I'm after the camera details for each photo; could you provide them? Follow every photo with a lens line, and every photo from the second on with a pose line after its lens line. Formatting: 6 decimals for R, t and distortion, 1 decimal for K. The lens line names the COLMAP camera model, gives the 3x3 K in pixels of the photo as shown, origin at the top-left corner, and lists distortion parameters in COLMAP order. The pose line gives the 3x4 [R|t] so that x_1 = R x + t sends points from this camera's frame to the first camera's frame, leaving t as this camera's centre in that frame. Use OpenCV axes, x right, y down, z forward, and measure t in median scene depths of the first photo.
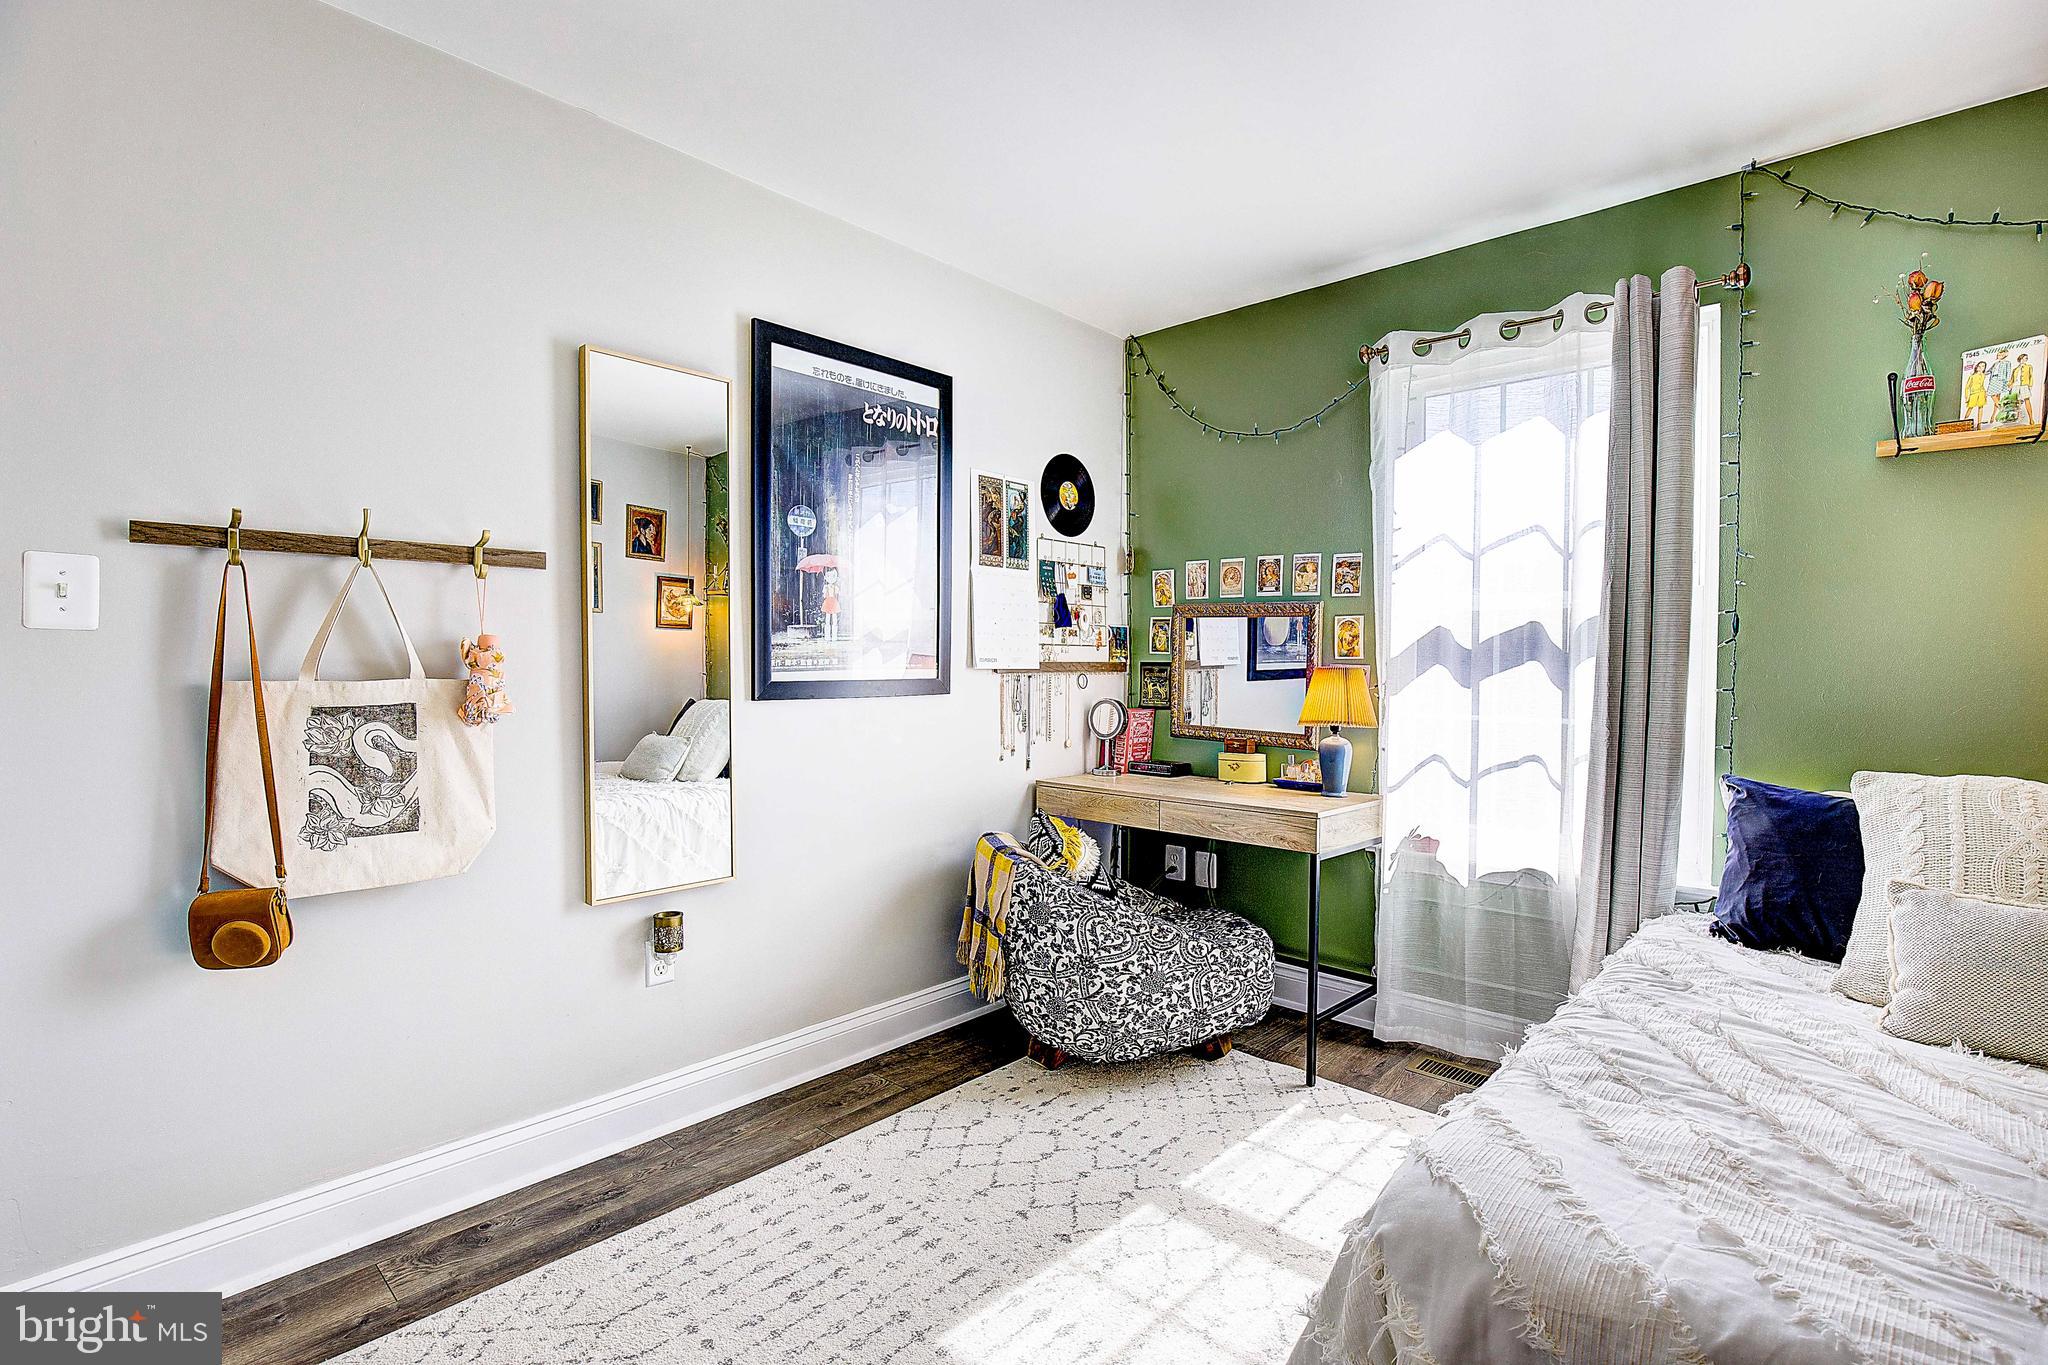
lens RADIAL K [[916.1, 0, 1024.0], [0, 916.1, 682.5], [0, 0, 1]] dist [-0.011564, -0.000233]
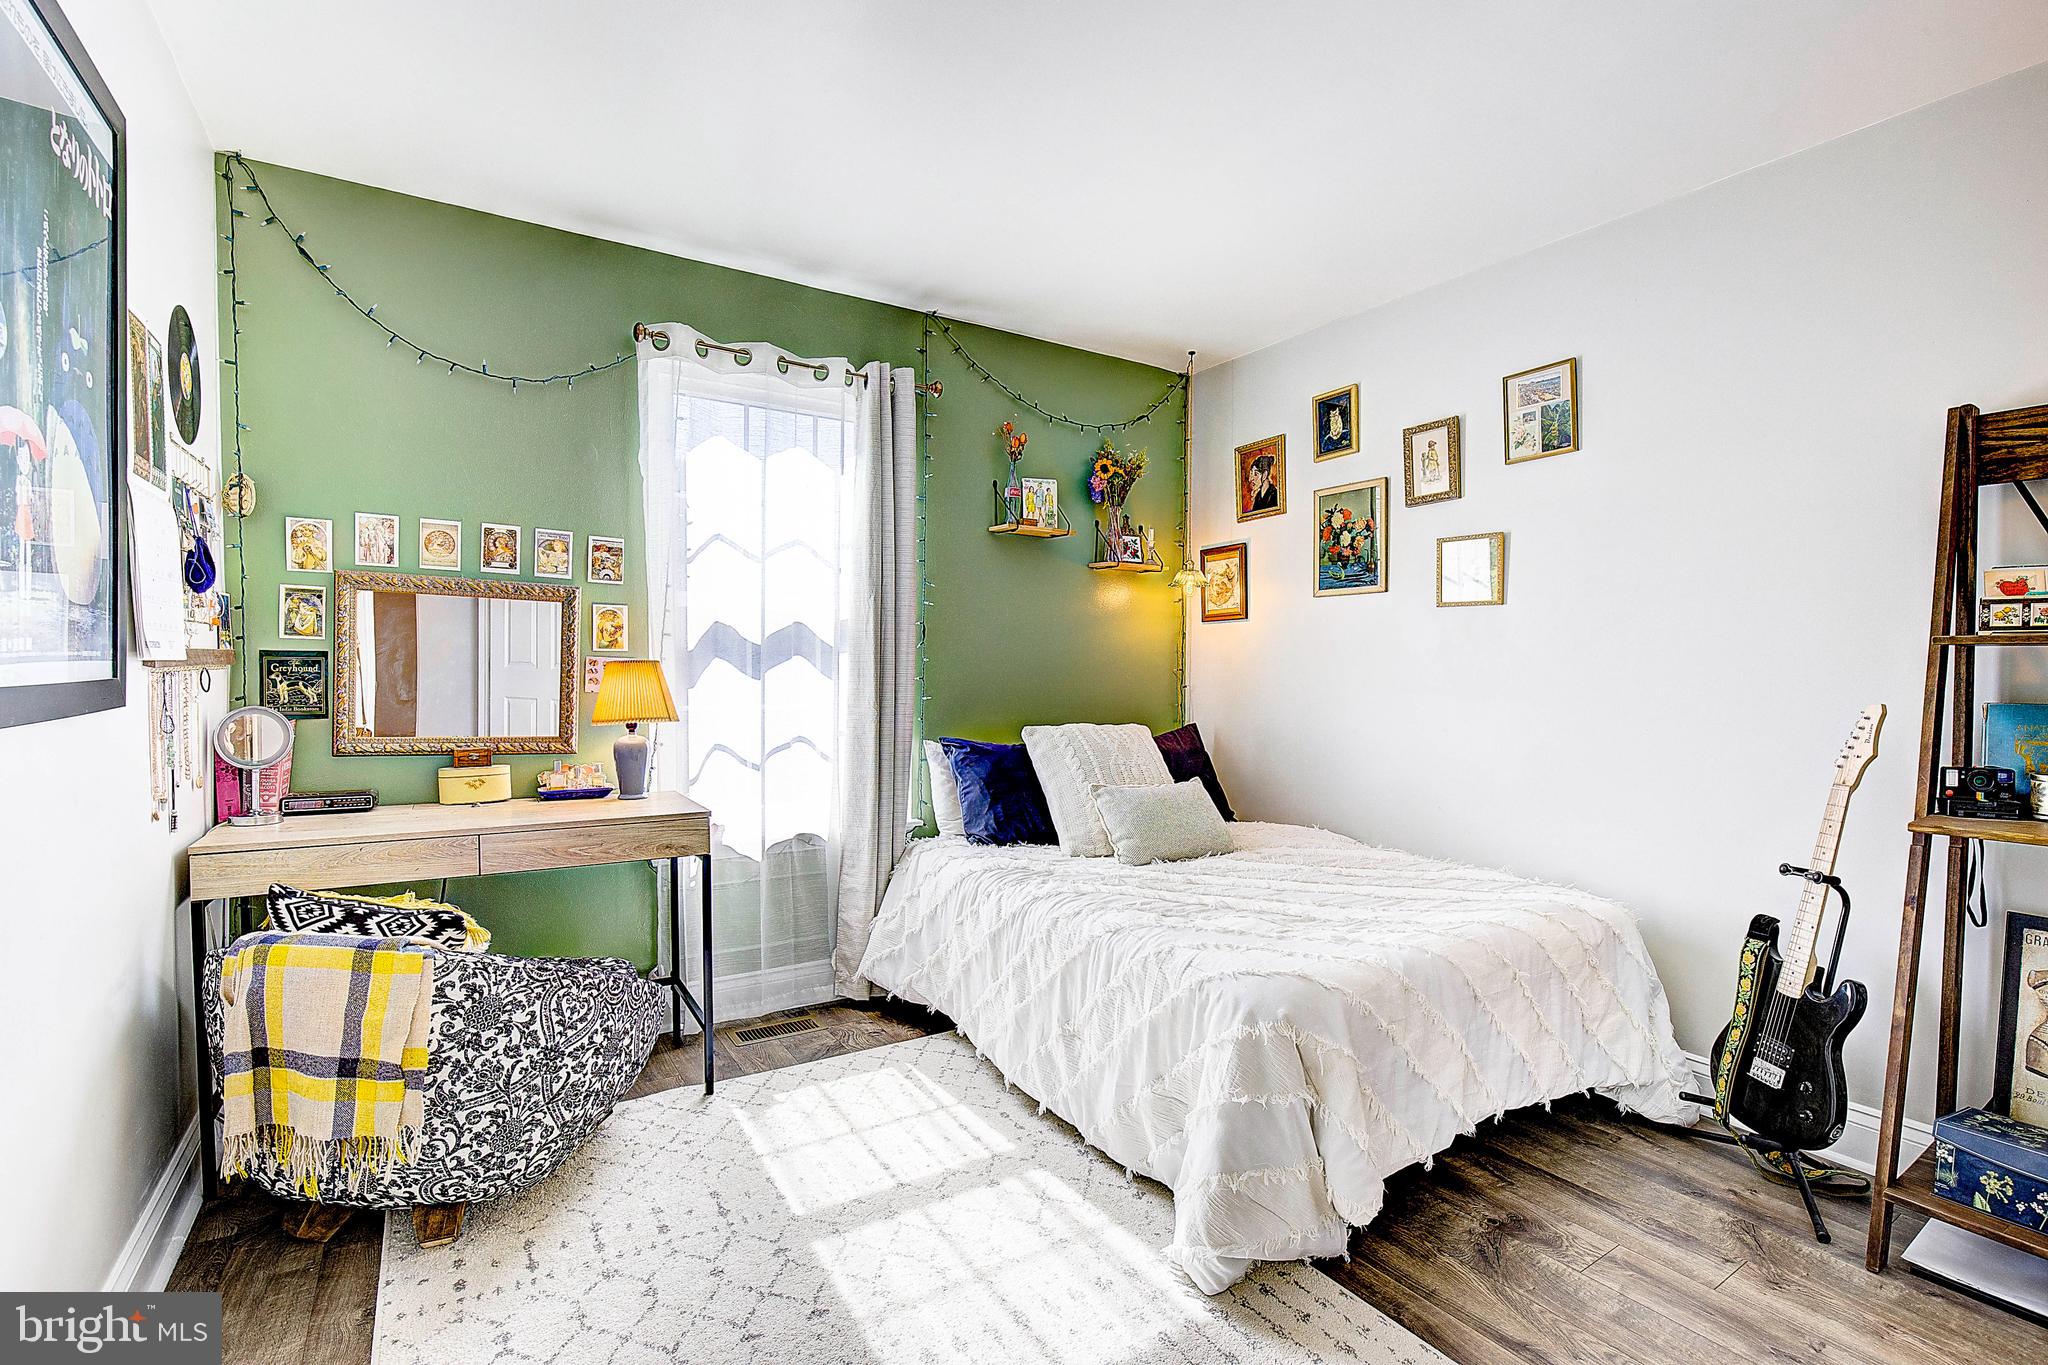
lens RADIAL K [[944.3, 0, 1024.0], [0, 944.3, 682.5], [0, 0, 1]] dist [-0.027609, 0.006602]
pose [[0.277892, -0.018219, 0.960439, -0.509114], [0.009584, 0.999823, 0.016193, -0.006219], [-0.960564, 0.004705, 0.278018, 0.380449]]
